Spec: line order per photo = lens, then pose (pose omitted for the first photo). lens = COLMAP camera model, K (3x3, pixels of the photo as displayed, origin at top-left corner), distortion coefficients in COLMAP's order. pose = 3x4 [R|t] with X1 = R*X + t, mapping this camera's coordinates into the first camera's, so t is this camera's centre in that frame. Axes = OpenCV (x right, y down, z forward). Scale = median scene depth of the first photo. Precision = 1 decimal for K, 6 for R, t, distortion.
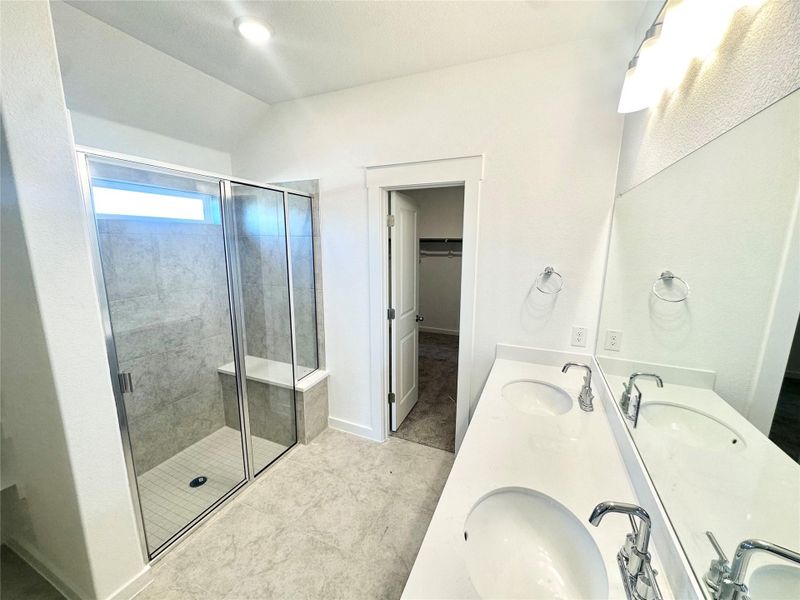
lens RADIAL K [[318.7, 0, 396.8], [0, 318.7, 300.3], [0, 0, 1]] dist [0.001455, 0.001070]
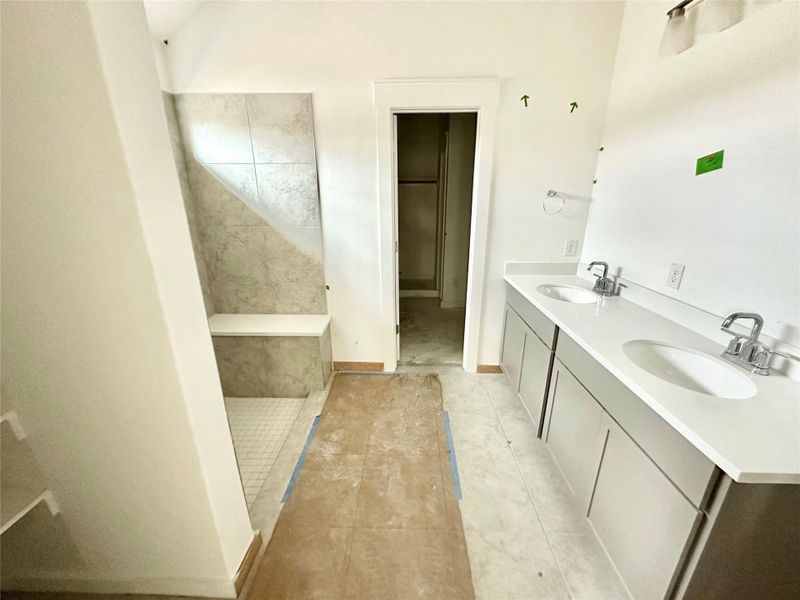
lens RADIAL K [[318.7, 0, 399.8], [0, 318.7, 297.4], [0, 0, 1]] dist [0.001455, 0.001070]
pose [[0.919683, -0.126390, 0.371764, -0.362704], [0.077320, 0.986535, 0.144119, 0.050739], [-0.384973, -0.103799, 0.917072, 0.051226]]
